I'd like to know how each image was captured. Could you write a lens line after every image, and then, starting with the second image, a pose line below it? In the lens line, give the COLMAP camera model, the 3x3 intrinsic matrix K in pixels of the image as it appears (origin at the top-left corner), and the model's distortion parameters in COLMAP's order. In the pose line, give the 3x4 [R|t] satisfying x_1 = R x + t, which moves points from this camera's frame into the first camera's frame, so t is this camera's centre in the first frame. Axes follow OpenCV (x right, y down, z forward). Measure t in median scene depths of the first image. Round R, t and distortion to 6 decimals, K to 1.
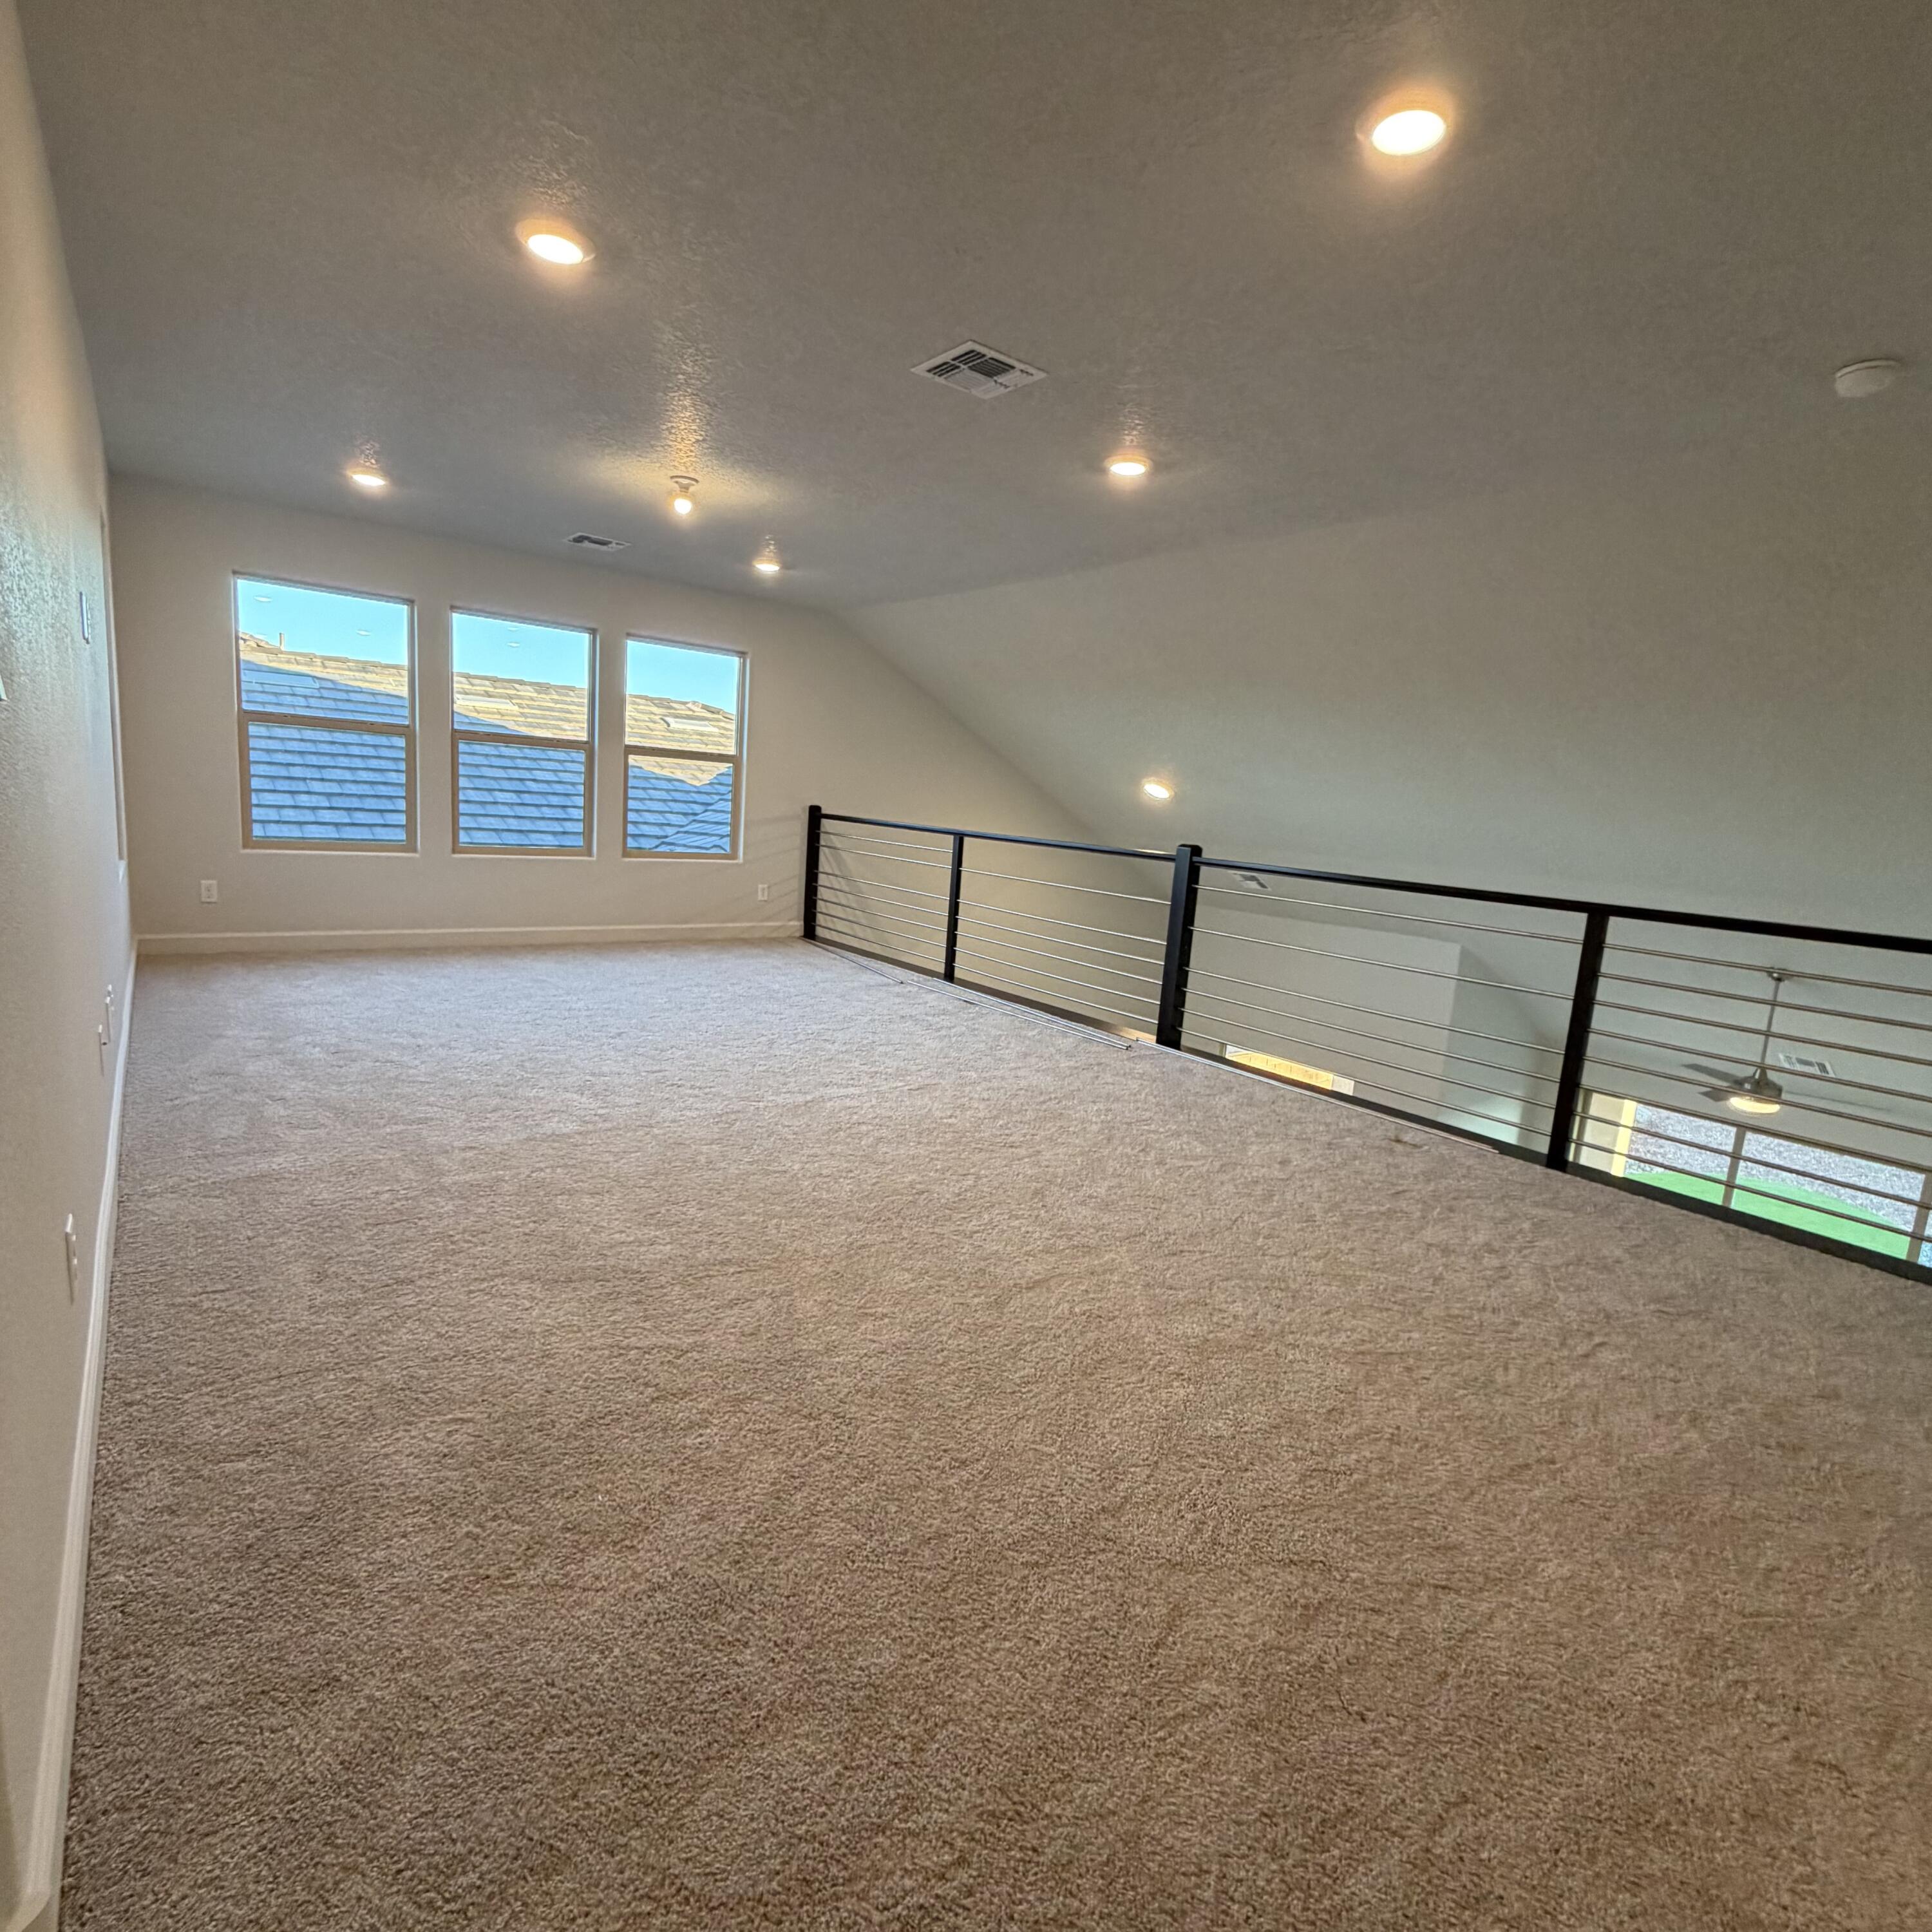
lens RADIAL K [[1021.1, 0, 966.0], [0, 1021.1, 966.0], [0, 0, 1]] dist [-0.006761, 0.000109]
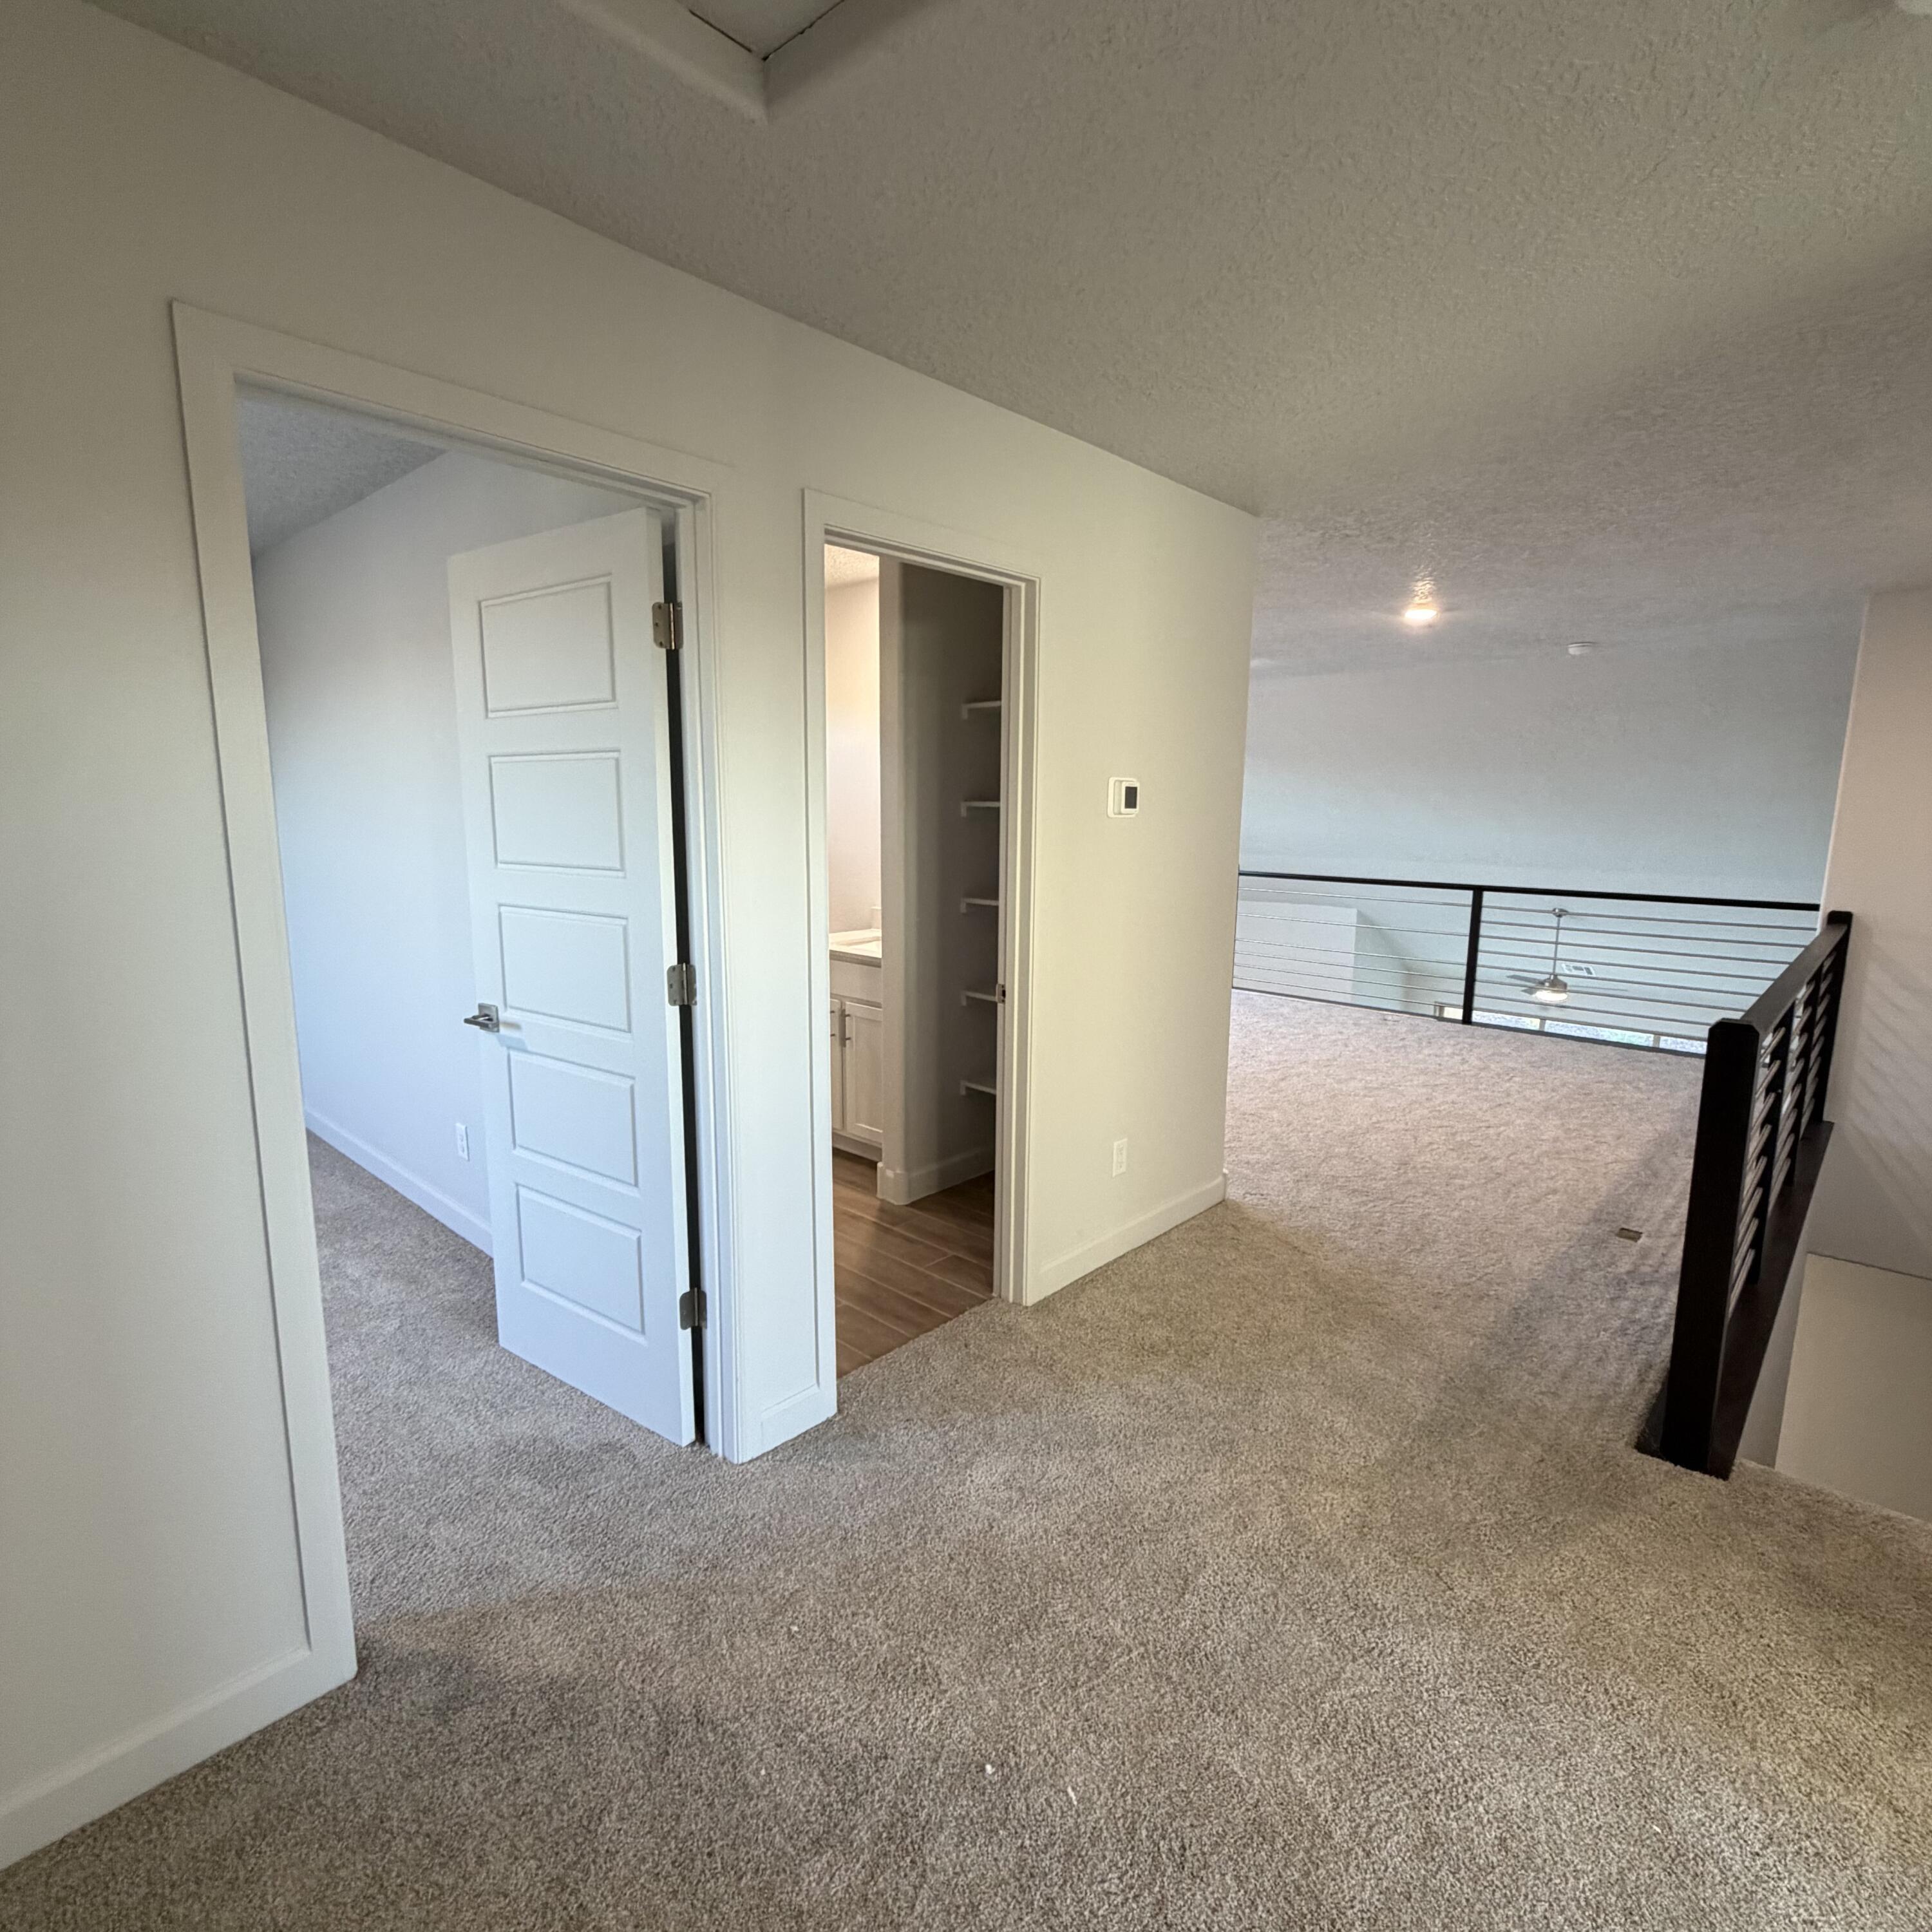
lens RADIAL K [[1021.1, 0, 966.0], [0, 1021.1, 966.0], [0, 0, 1]] dist [-0.006761, 0.000109]
pose [[0.984180, -0.090498, 0.152318, -0.656226], [0.089530, 0.995896, 0.013217, -0.020720], [-0.152889, 0.000629, 0.988243, -0.781062]]
